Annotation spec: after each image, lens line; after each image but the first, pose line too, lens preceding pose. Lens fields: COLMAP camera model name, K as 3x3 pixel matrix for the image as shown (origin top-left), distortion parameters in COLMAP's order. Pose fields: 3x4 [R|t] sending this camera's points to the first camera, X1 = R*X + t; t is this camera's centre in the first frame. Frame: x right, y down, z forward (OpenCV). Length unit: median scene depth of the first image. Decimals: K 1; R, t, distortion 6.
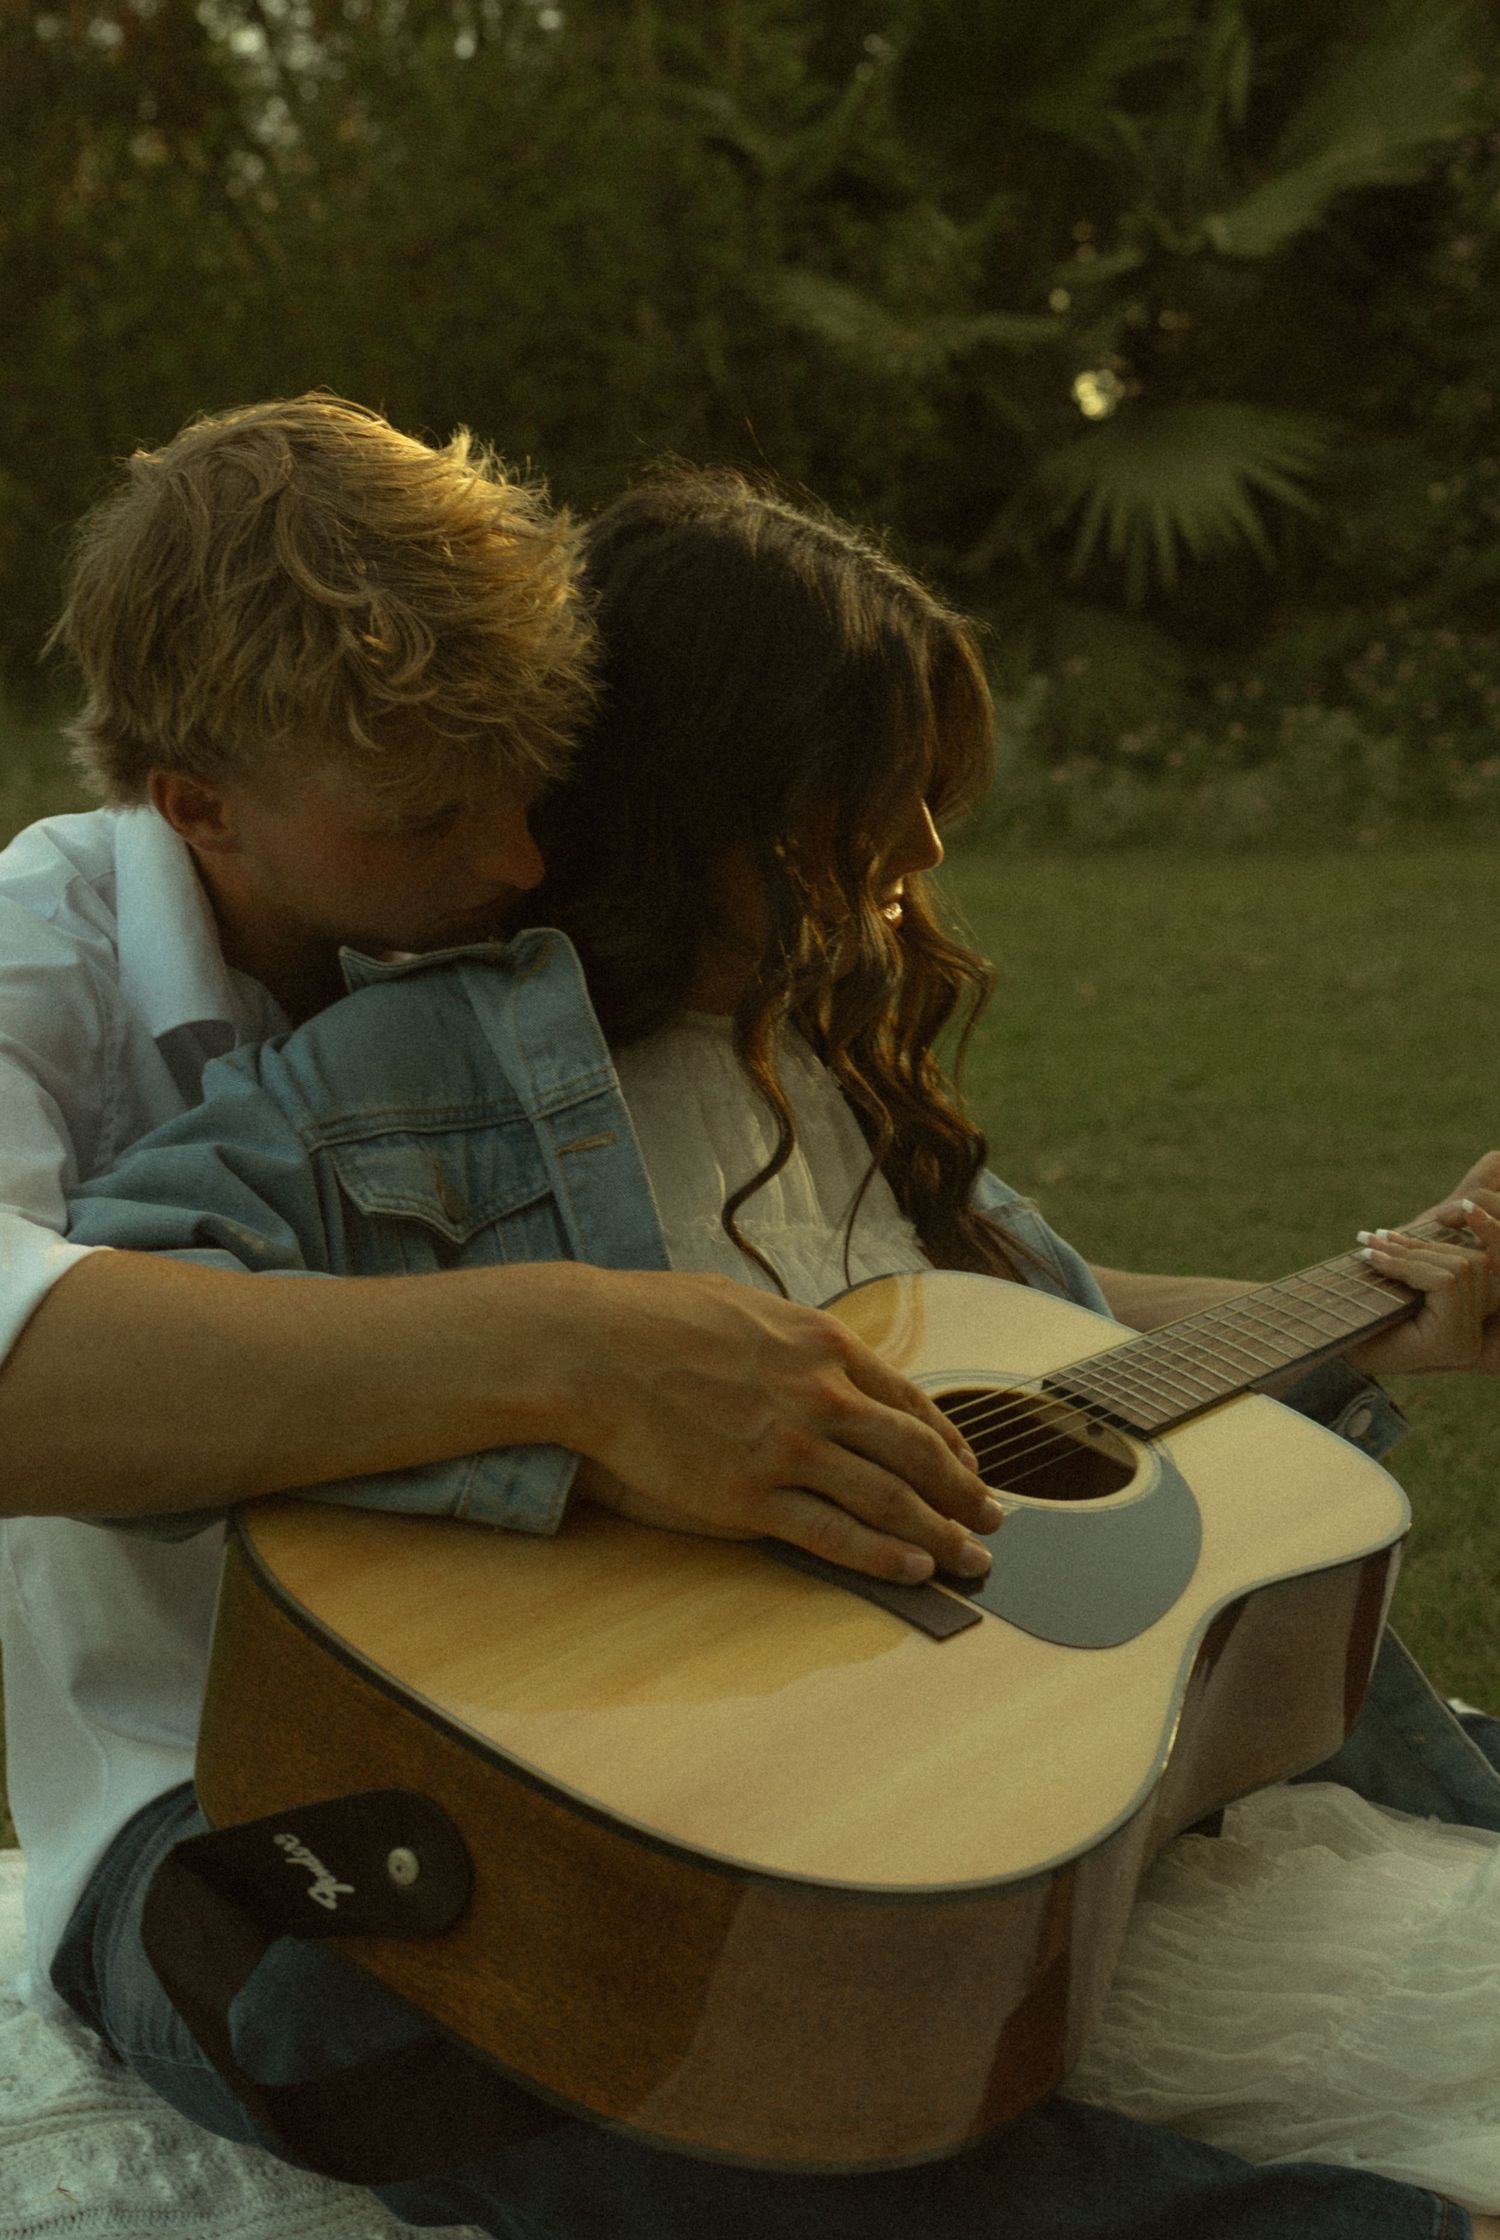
lens RADIAL K [[3693.3, 0, 748.7], [0, 3693.3, 1090.5], [0, 0, 1]] dist [0.009725, 0.041309]
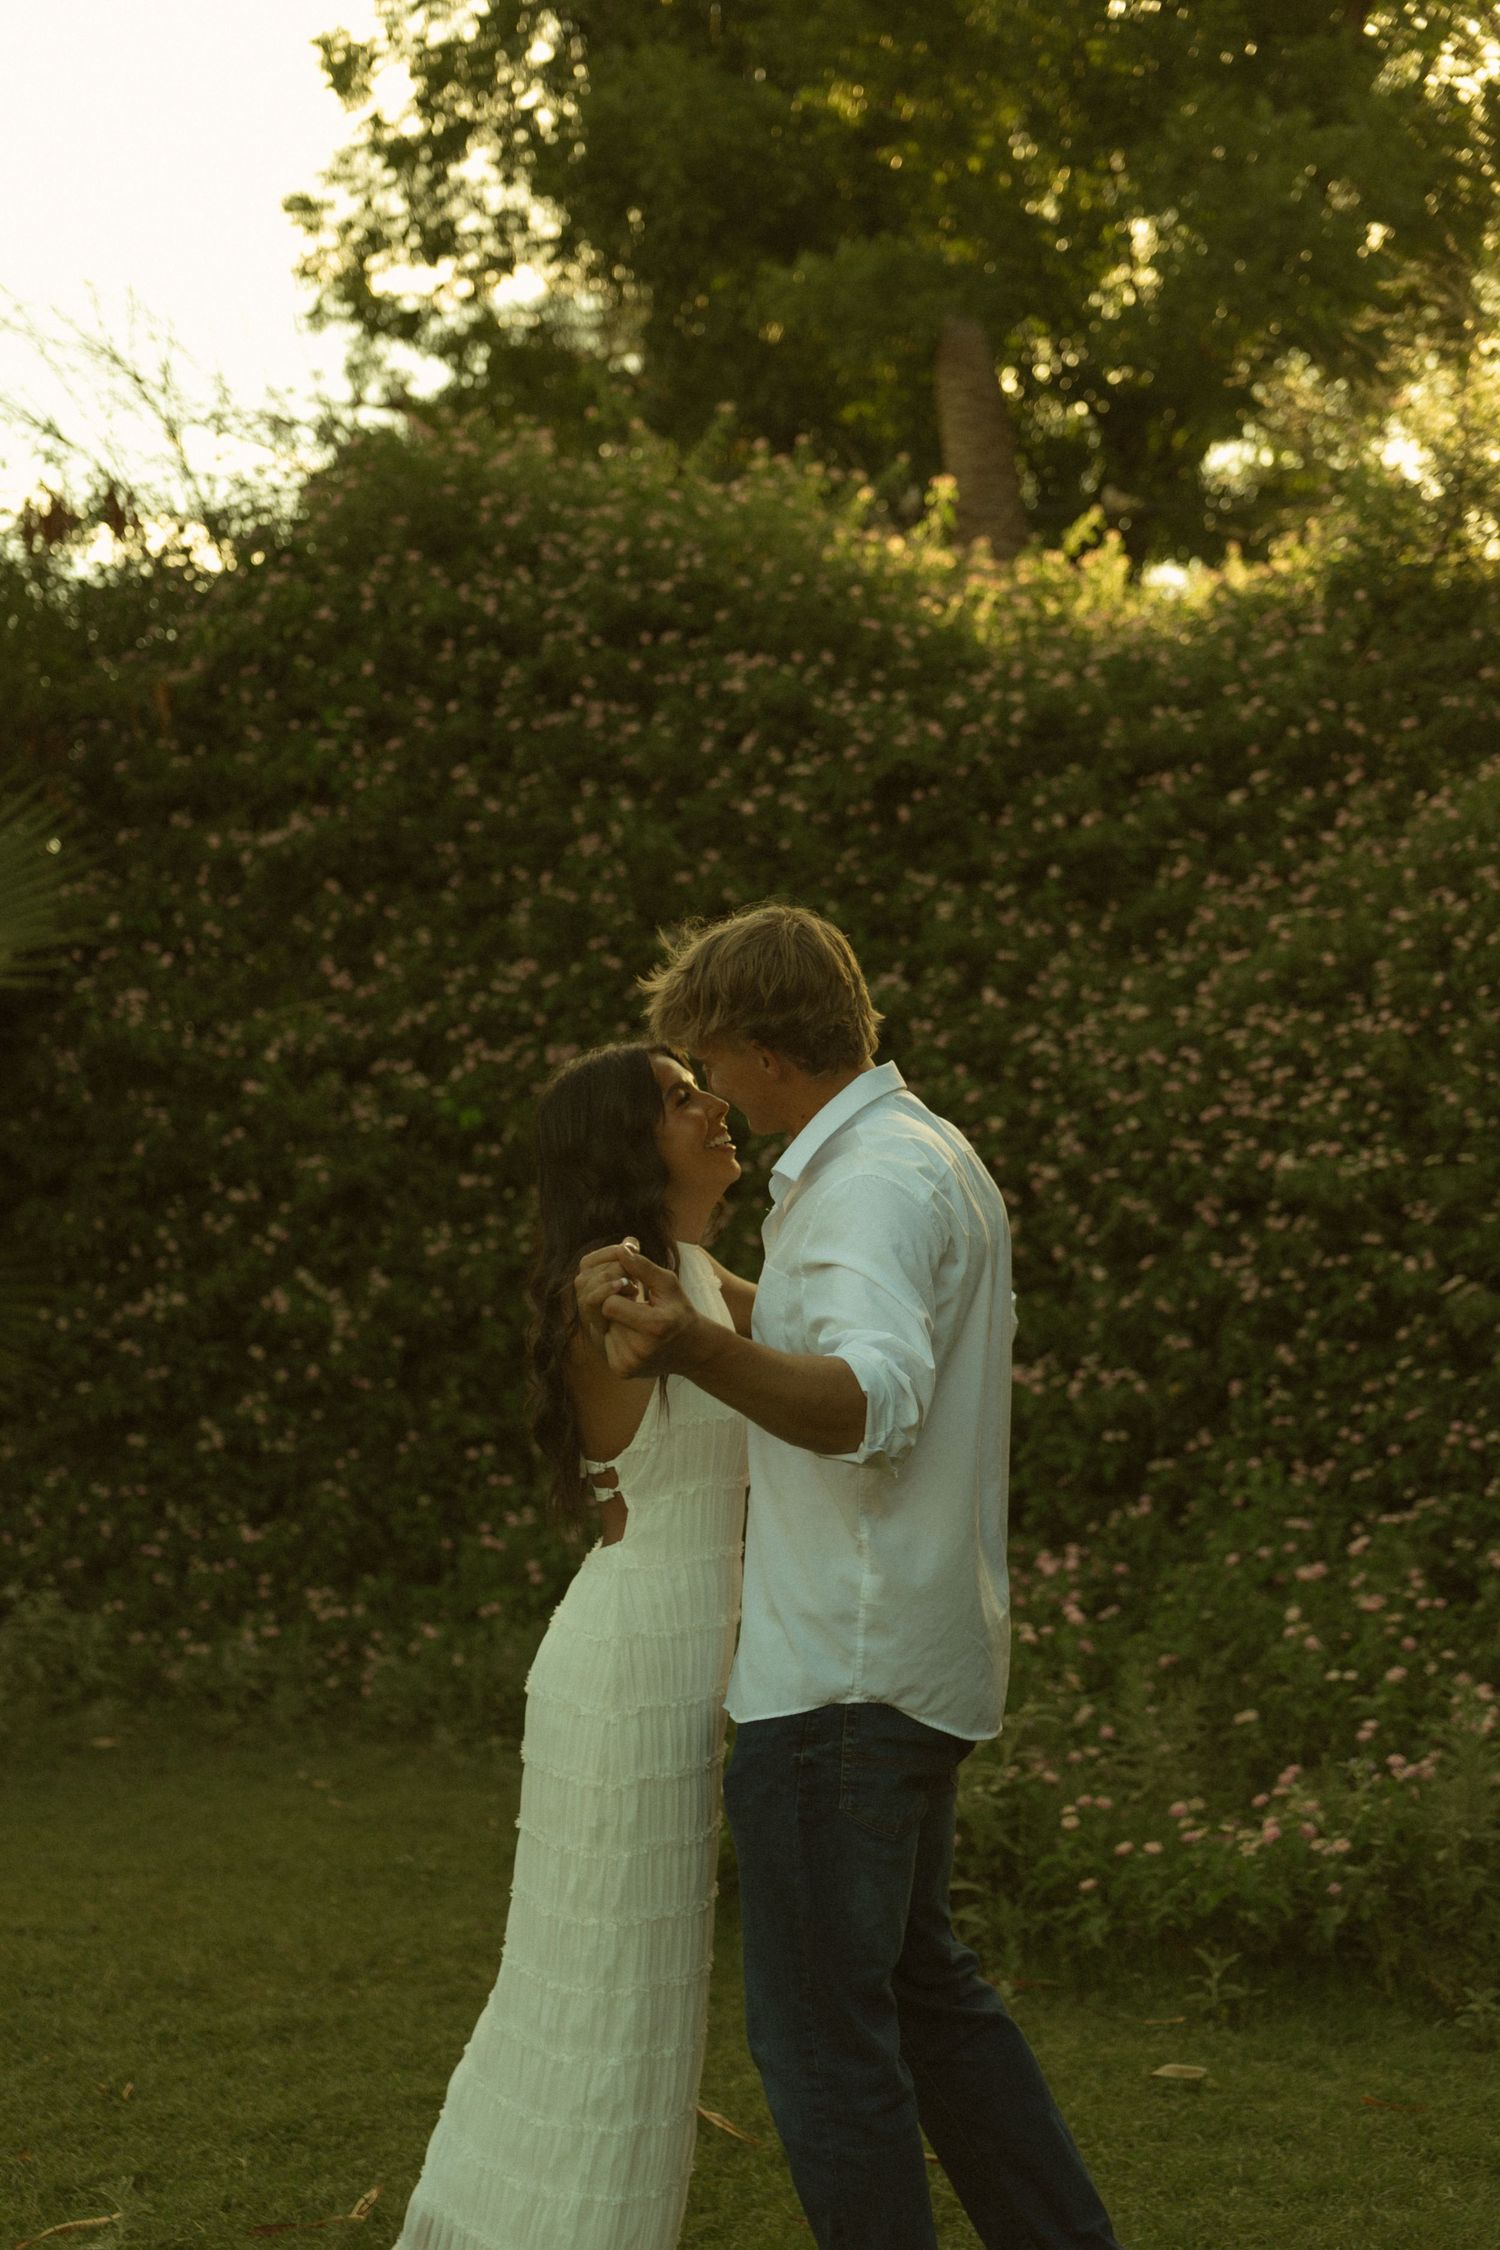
lens RADIAL K [[3399.9, 0, 750.9], [0, 3399.9, 1095.0], [0, 0, 1]] dist [-0.134609, 1.047732]
pose [[0.841408, 0.057780, 0.537303, -0.130467], [0.039254, 0.985106, -0.167407, -0.070447], [-0.538973, 0.161949, 0.826608, 0.199769]]
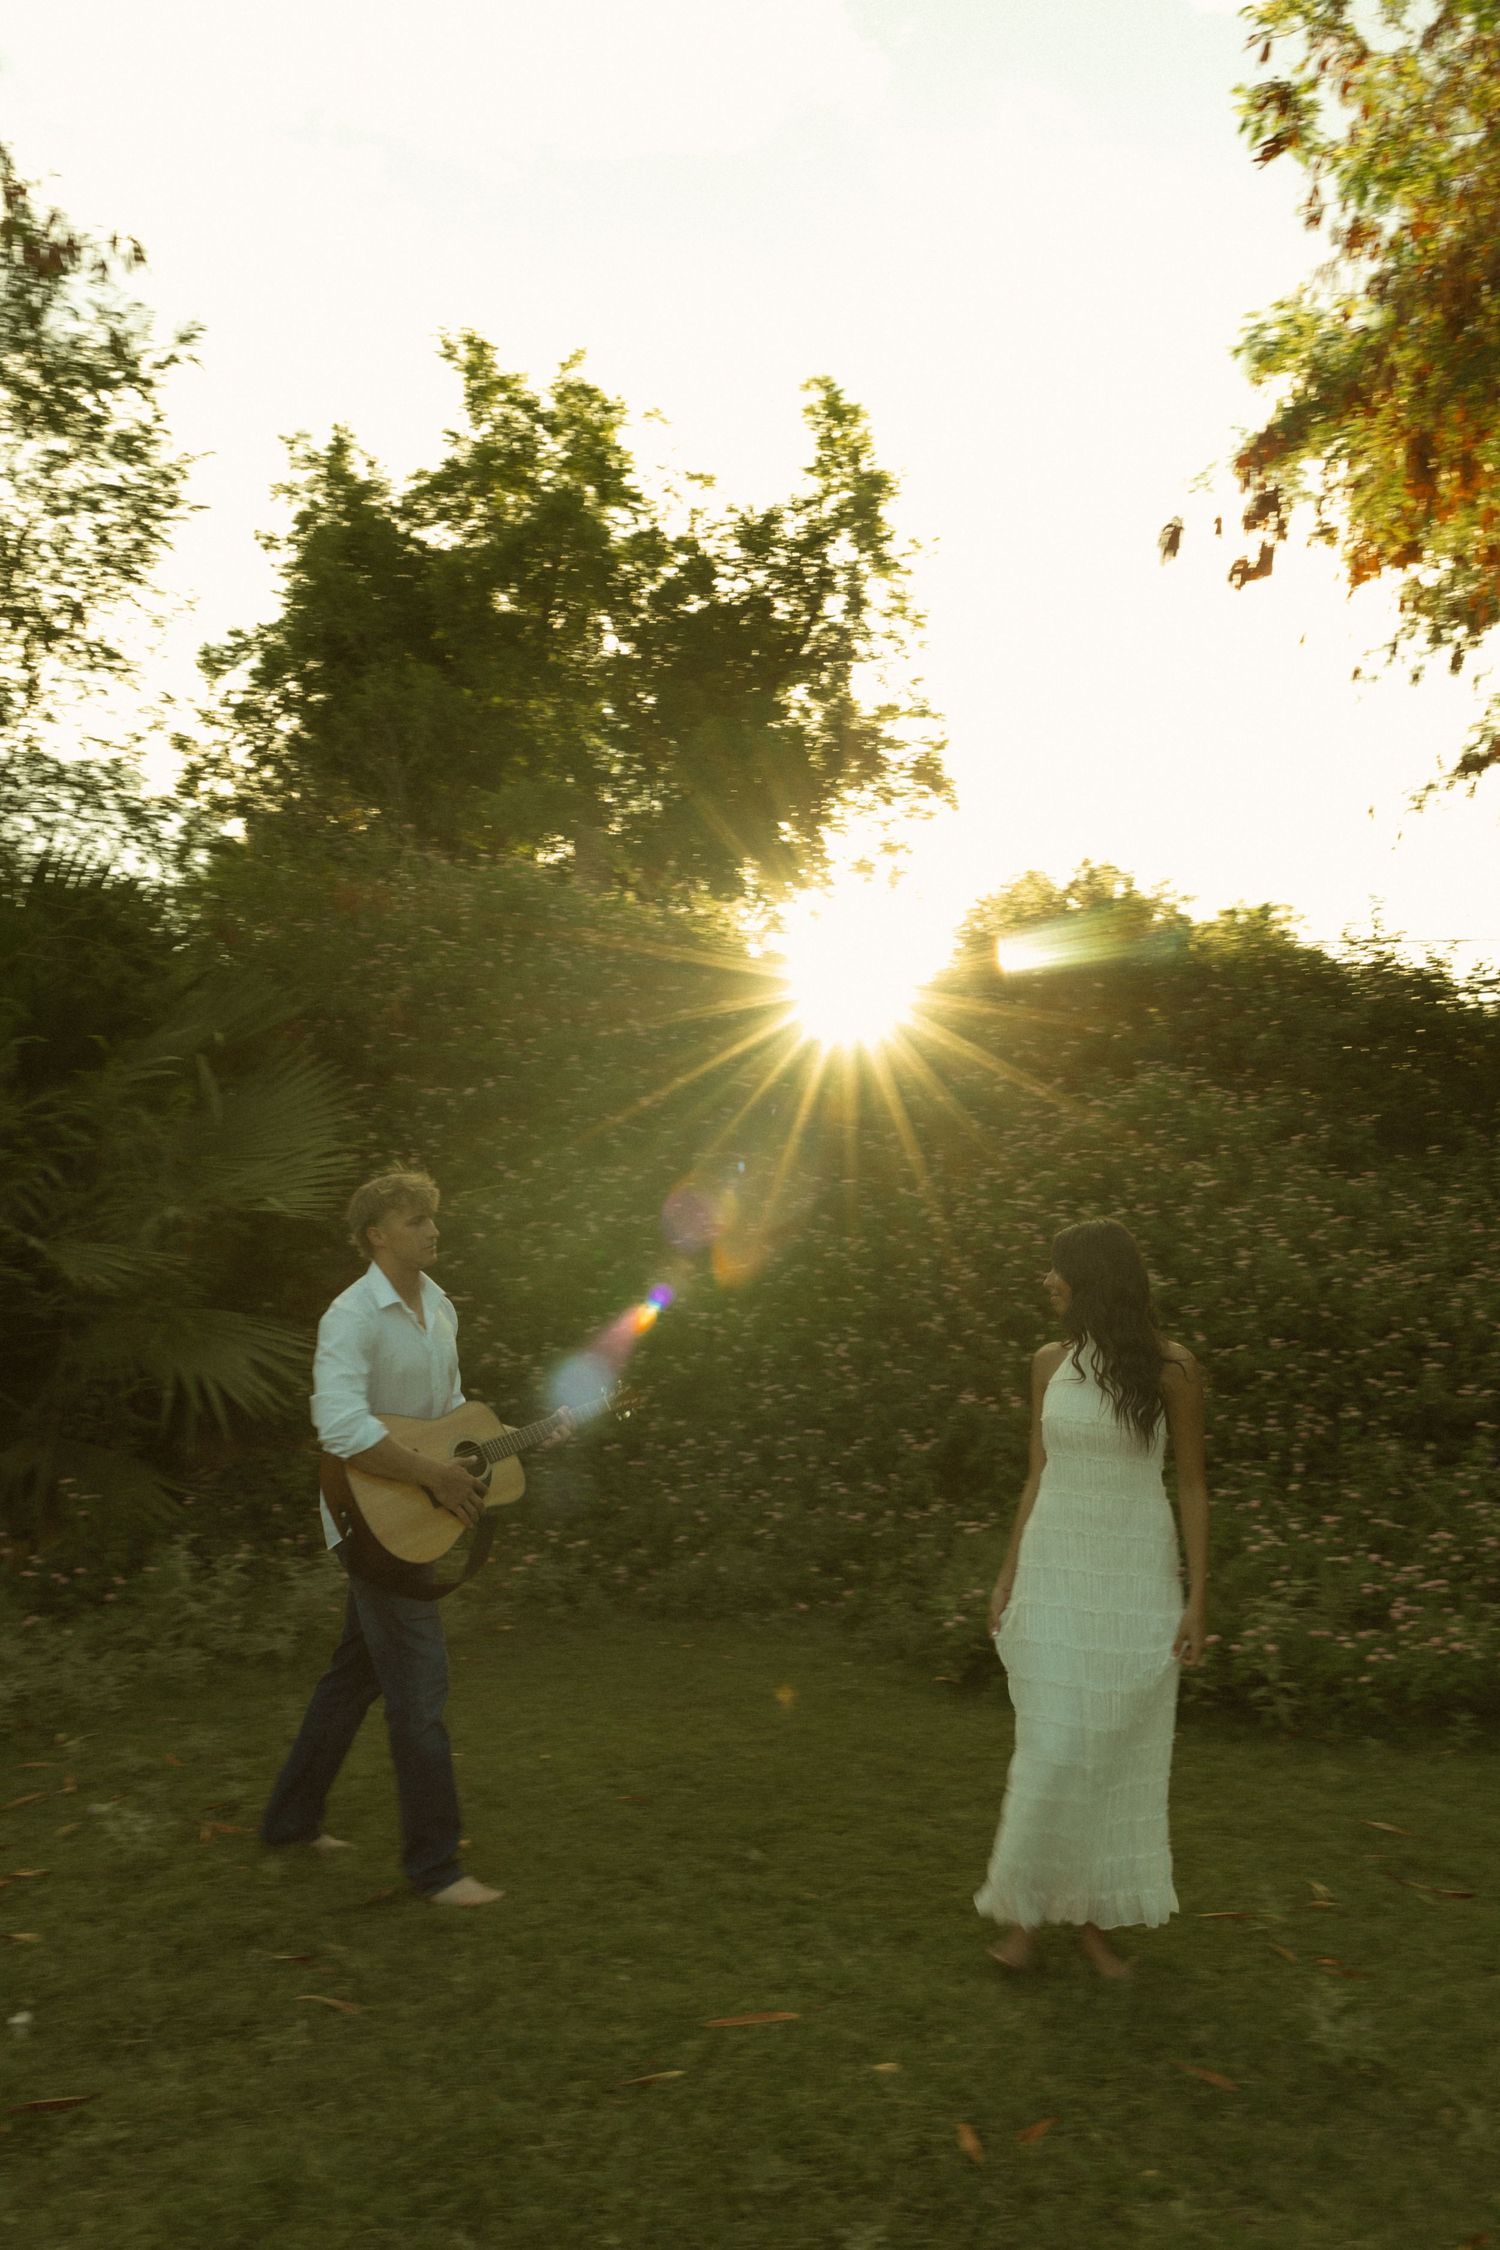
lens RADIAL K [[1806.7, 0, 750.0], [0, 1806.7, 1125.0], [0, 0, 1]] dist [-0.029962, 0.040911]
pose [[0.651053, 0.117094, 0.749946, -0.297205], [0.073541, 0.973650, -0.215866, -0.090003], [-0.755461, 0.195692, 0.625286, 0.390617]]
